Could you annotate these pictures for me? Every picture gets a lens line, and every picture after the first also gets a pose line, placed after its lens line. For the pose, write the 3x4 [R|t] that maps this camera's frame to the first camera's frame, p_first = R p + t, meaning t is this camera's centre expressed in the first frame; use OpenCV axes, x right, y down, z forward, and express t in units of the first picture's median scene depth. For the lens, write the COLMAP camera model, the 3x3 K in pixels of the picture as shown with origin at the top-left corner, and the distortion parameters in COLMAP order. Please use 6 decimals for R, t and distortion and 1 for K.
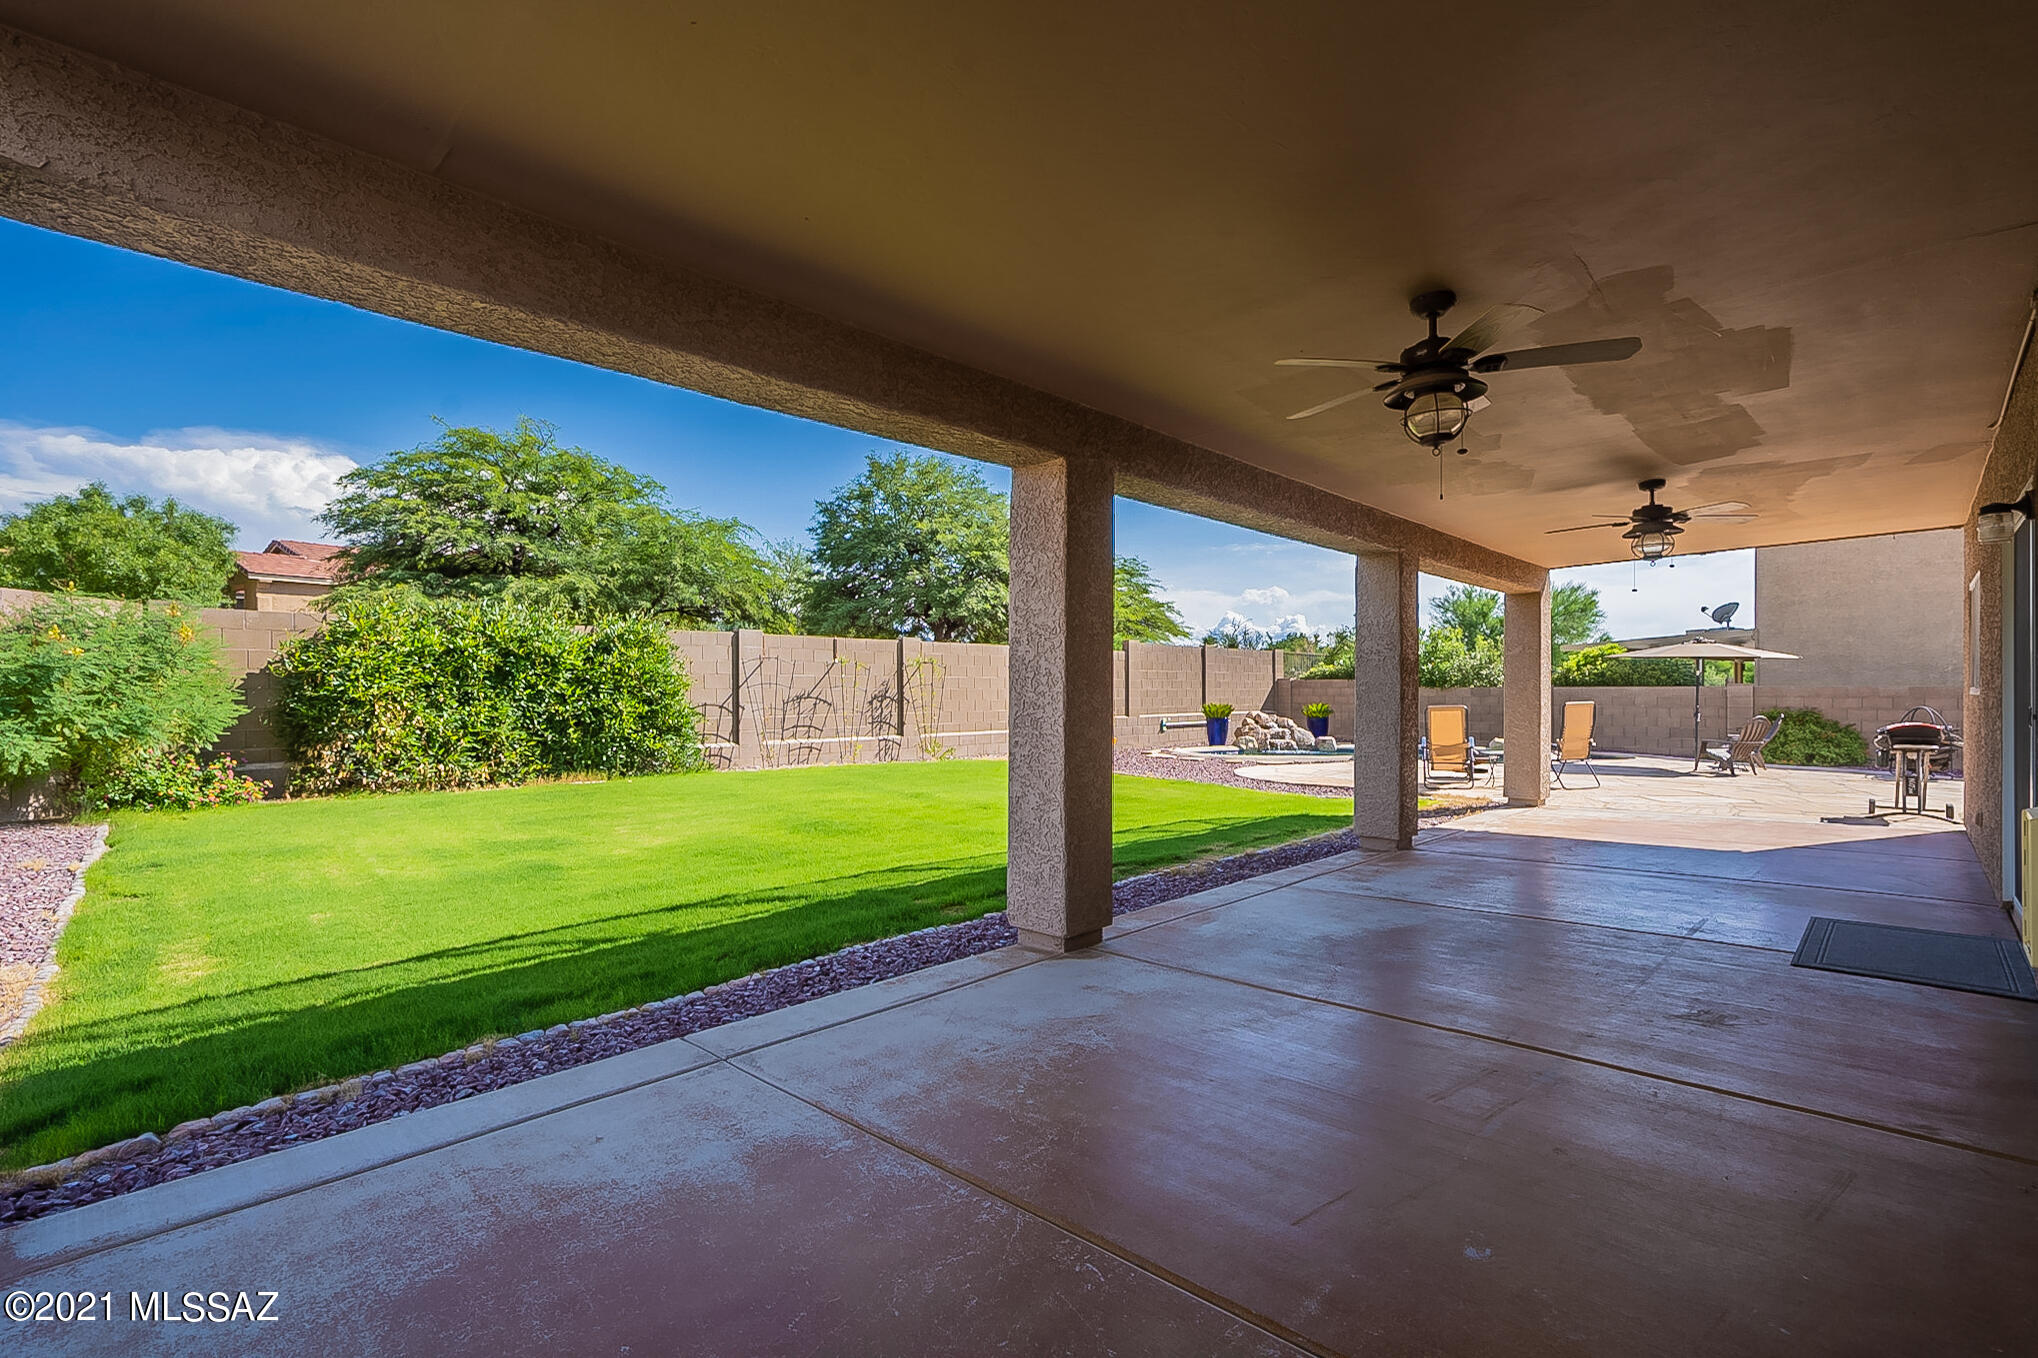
lens RADIAL K [[925.3, 0, 1017.0], [0, 925.3, 687.8], [0, 0, 1]] dist [-0.008655, 0.003981]
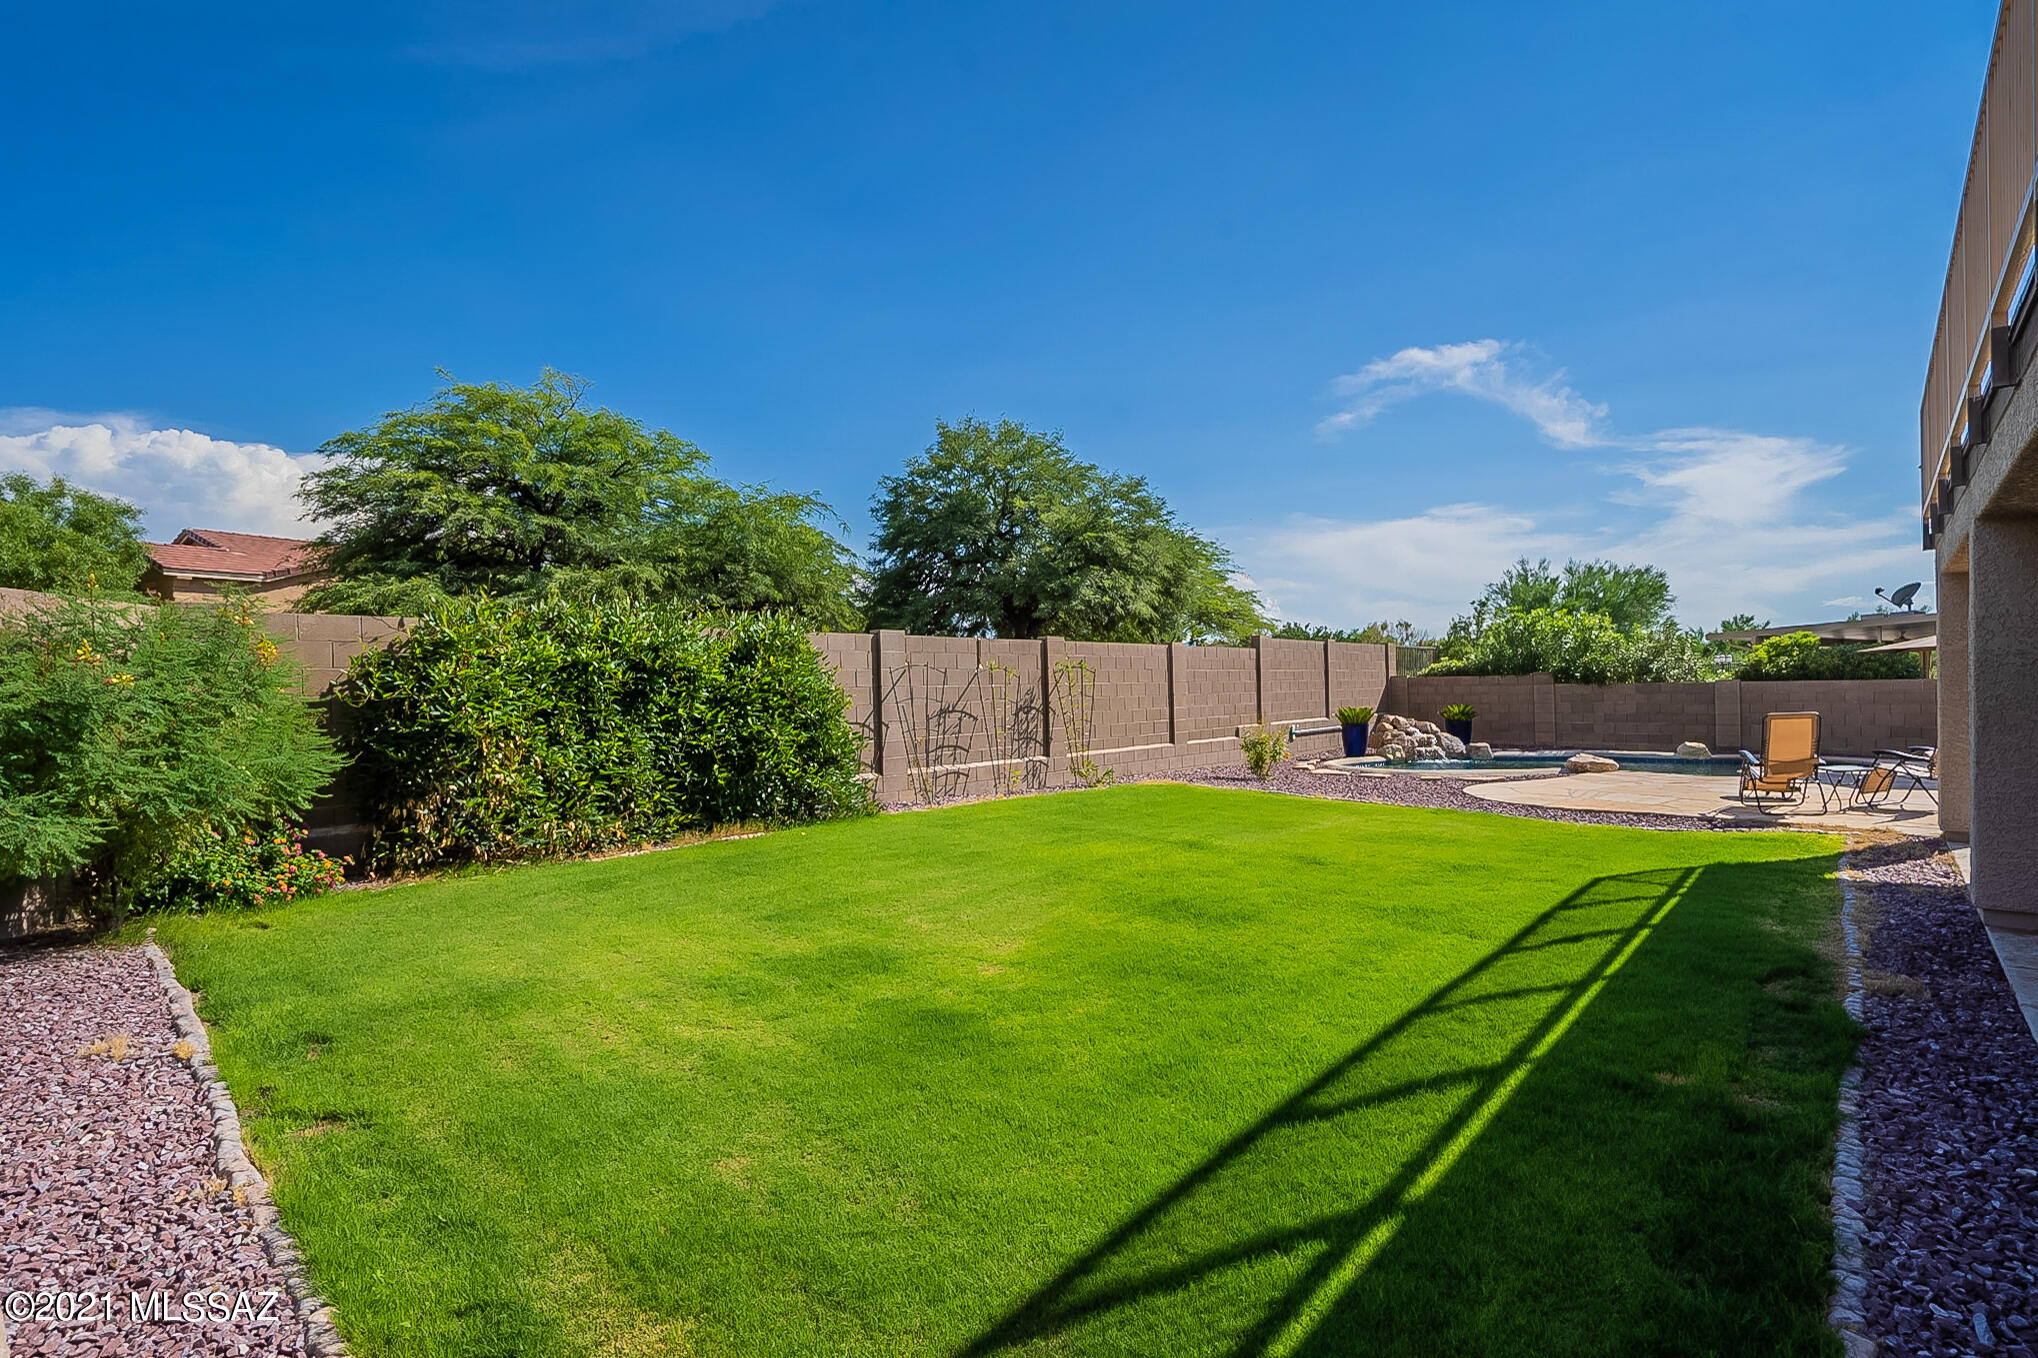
lens RADIAL K [[987.5, 0, 1012.9], [0, 987.5, 677.4], [0, 0, 1]] dist [-0.001140, 0.000064]
pose [[0.998577, -0.016157, 0.050814, -0.208361], [0.016541, 0.999838, -0.007159, -0.012985], [-0.050691, 0.007989, 0.998682, 0.134443]]
